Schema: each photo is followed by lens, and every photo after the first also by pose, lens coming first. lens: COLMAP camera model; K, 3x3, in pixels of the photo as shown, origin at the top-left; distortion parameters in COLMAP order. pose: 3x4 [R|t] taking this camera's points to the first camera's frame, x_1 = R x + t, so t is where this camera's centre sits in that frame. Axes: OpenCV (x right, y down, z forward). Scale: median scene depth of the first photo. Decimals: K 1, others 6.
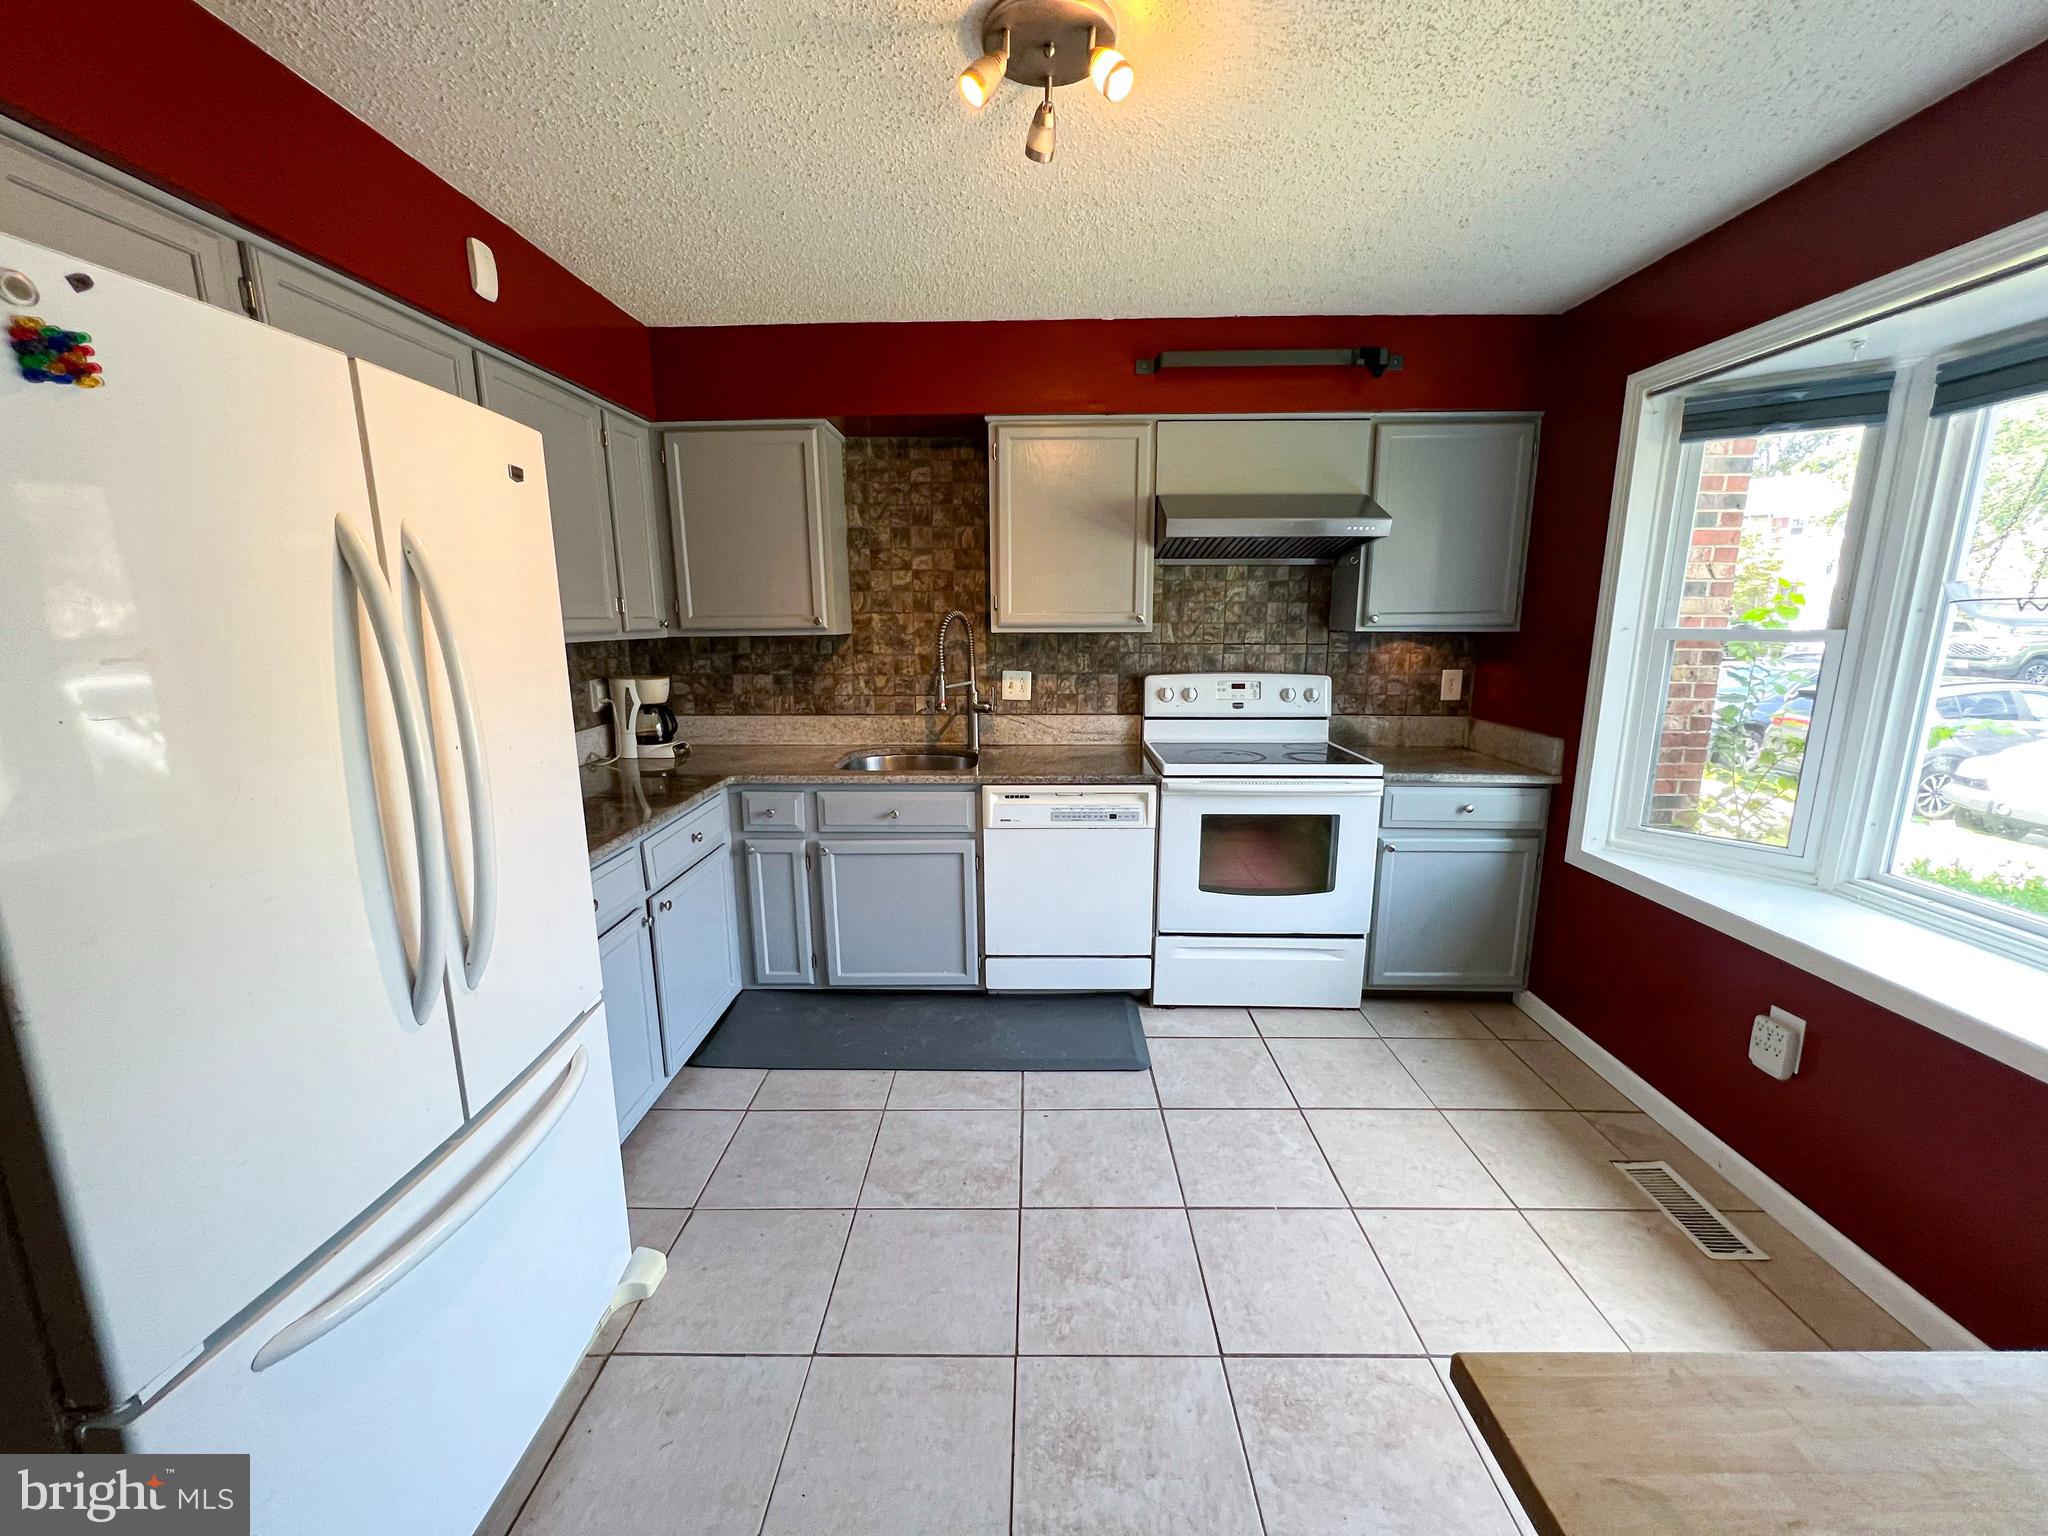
lens RADIAL K [[819.2, 0, 1024.8], [0, 819.2, 776.2], [0, 0, 1]] dist [-0.000686, 0.000402]
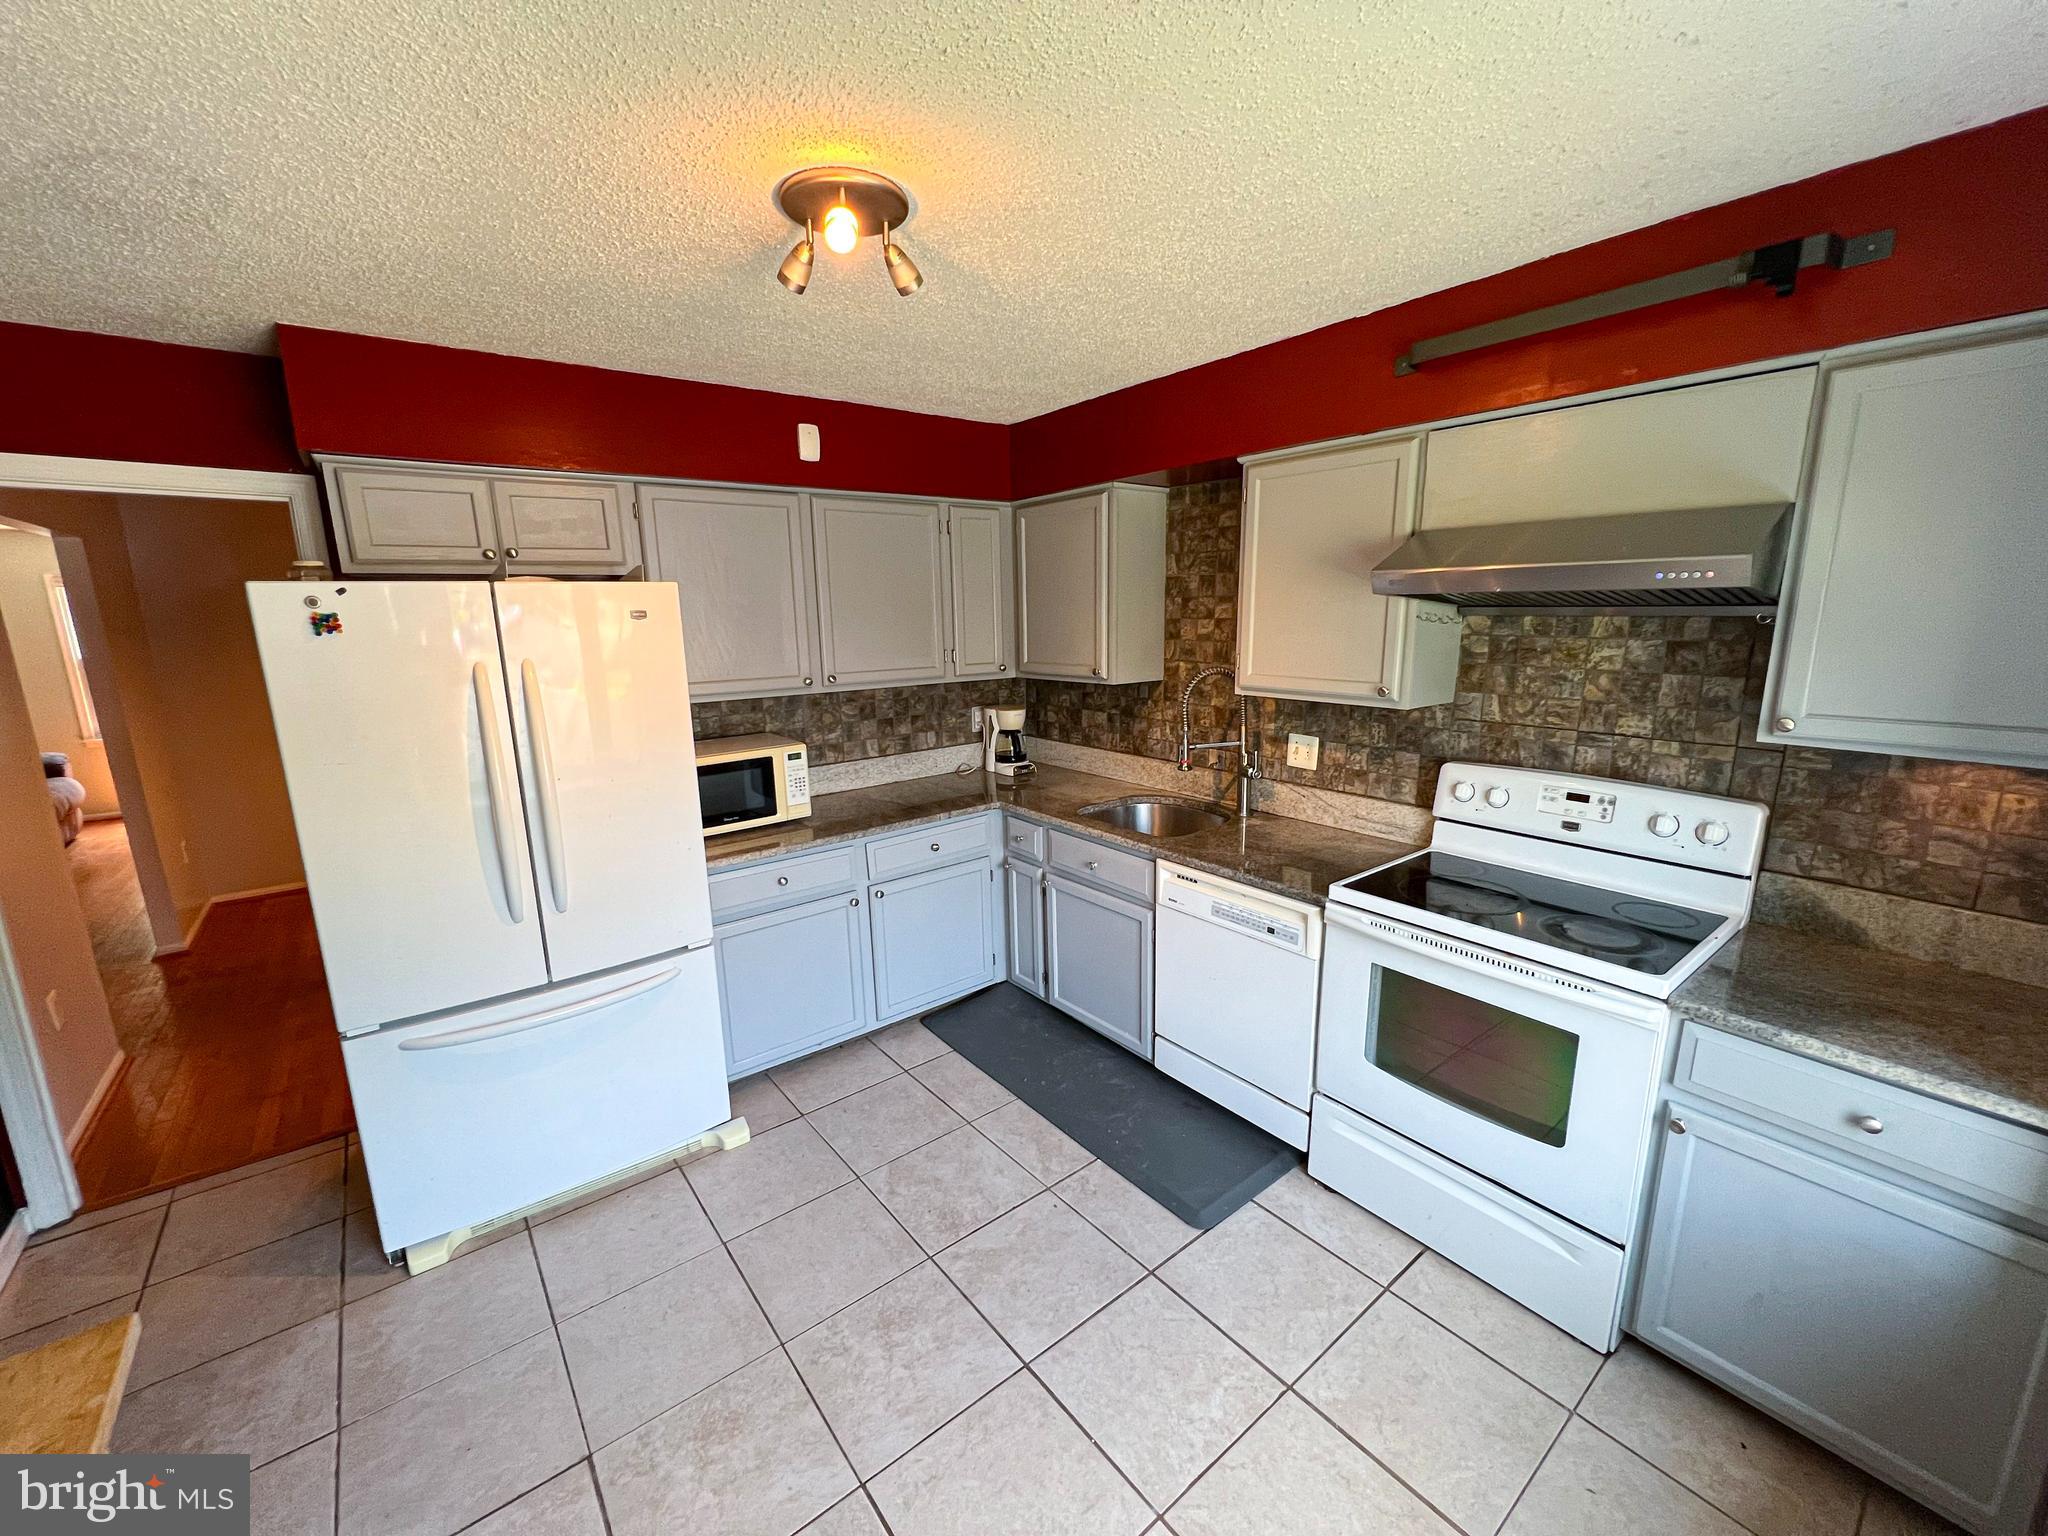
lens RADIAL K [[819.2, 0, 1024.8], [0, 819.2, 776.2], [0, 0, 1]] dist [-0.000686, 0.000402]
pose [[0.630087, 0.152330, -0.761437, 0.527601], [-0.136814, 0.987008, 0.084244, -0.133163], [0.764377, 0.051094, 0.642742, 0.250197]]
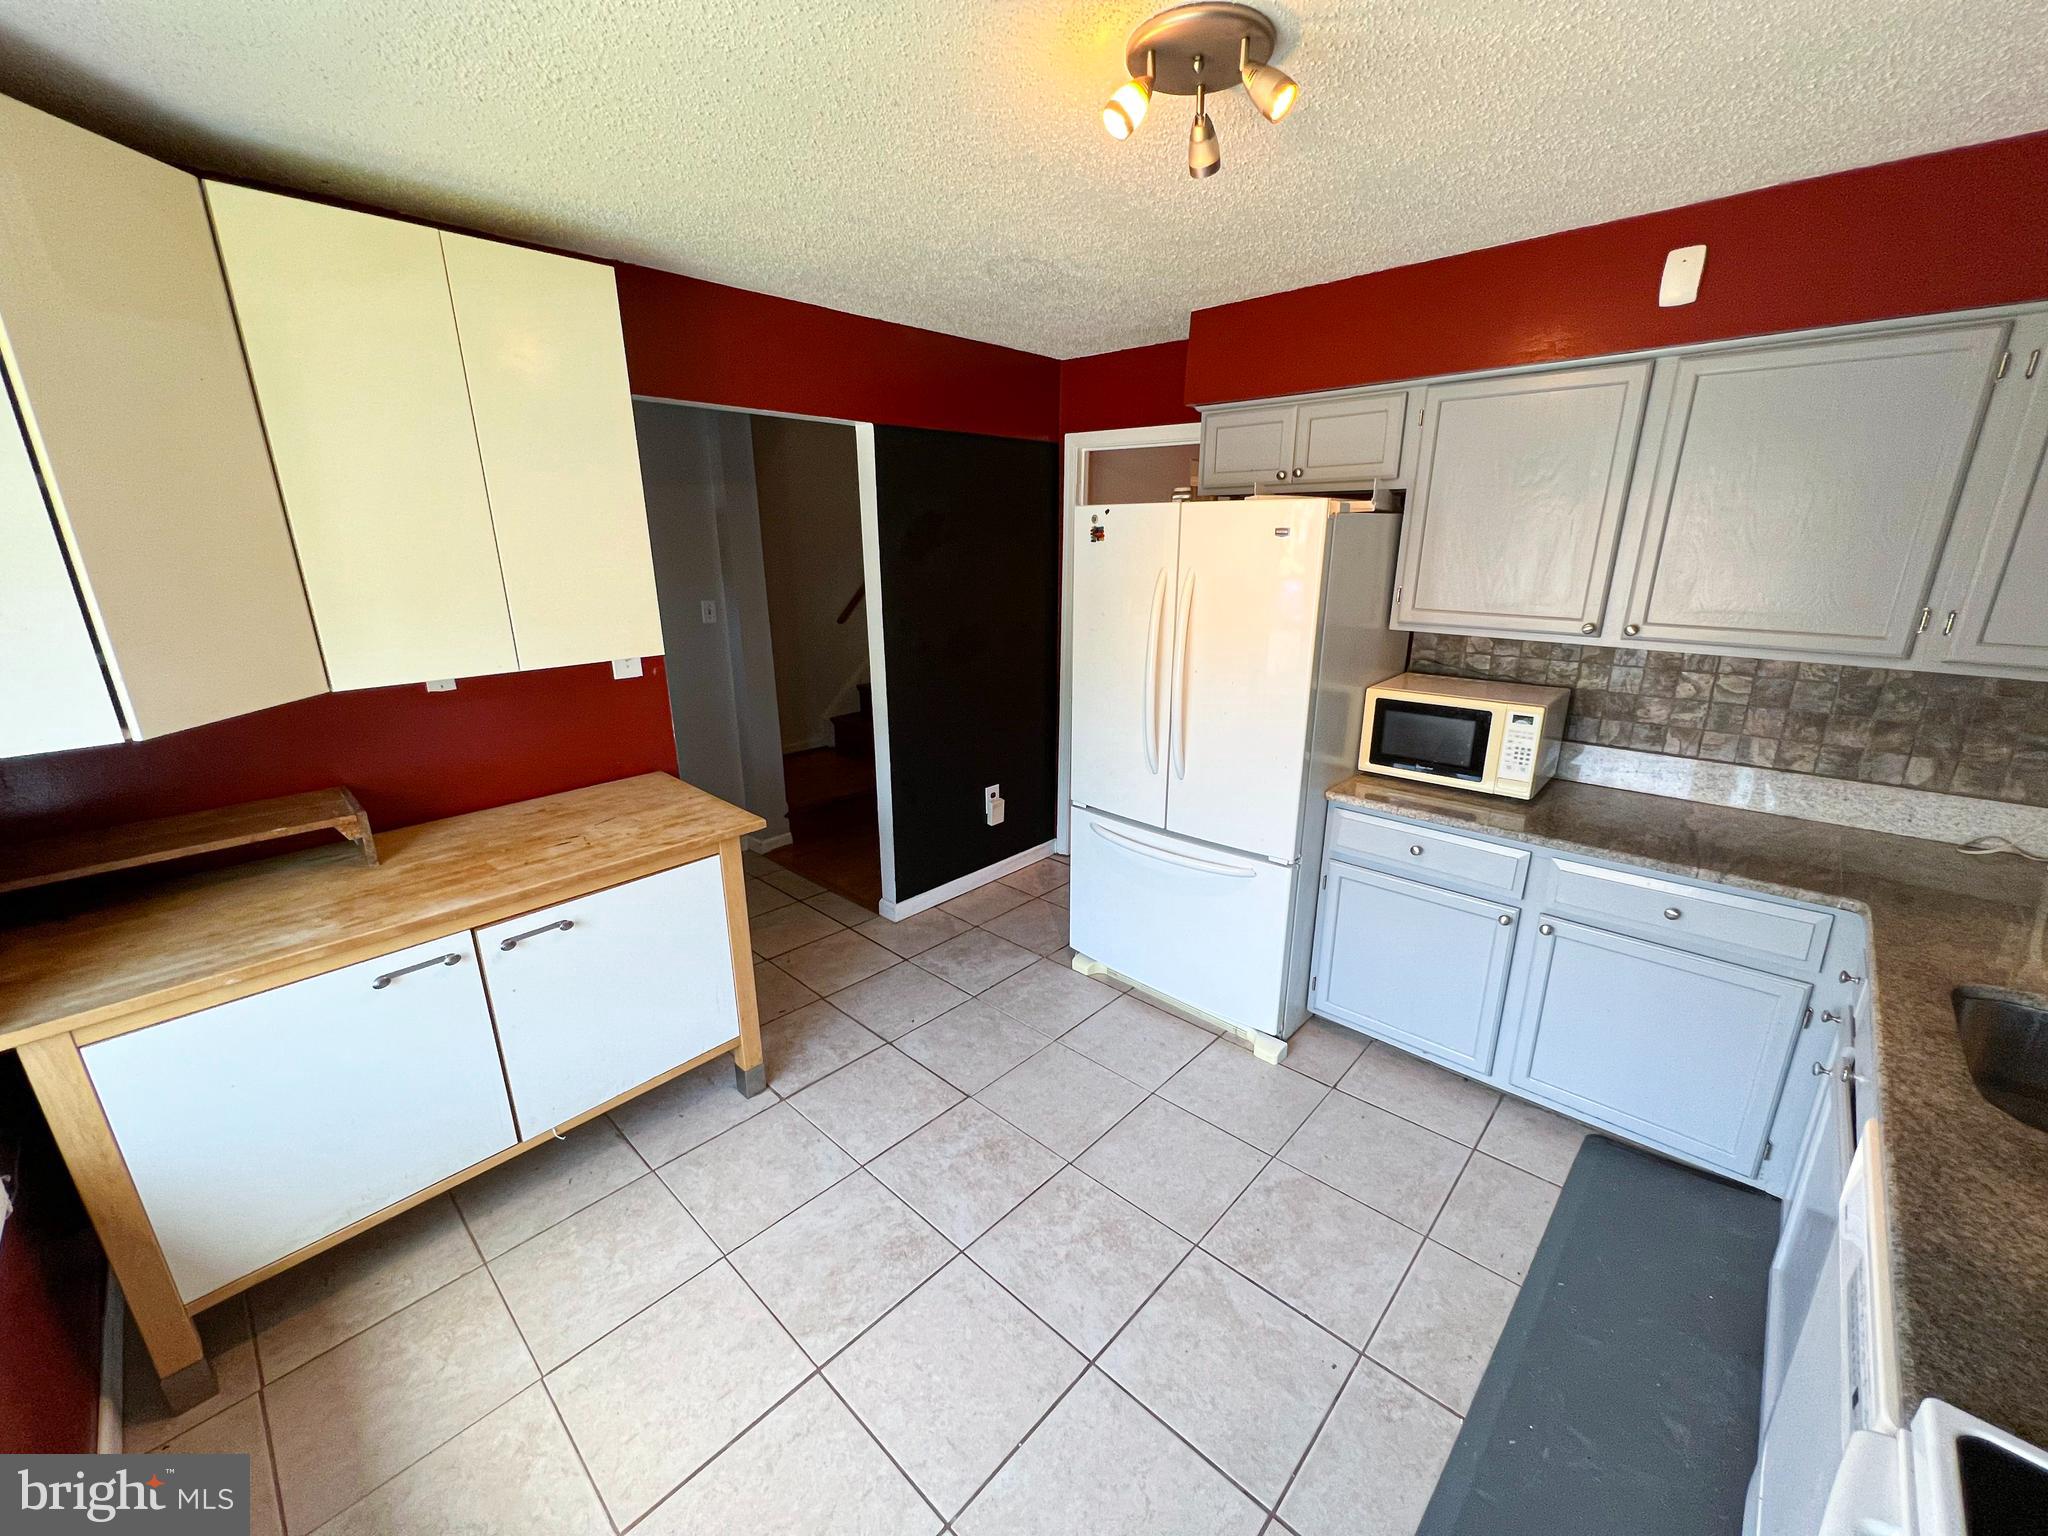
lens RADIAL K [[819.2, 0, 1024.8], [0, 819.2, 776.2], [0, 0, 1]] dist [-0.000686, 0.000402]
pose [[-0.674669, 0.220782, -0.704327, 0.473443], [-0.136910, 0.900228, 0.413335, -0.245320], [0.725312, 0.375293, -0.577129, 0.806757]]
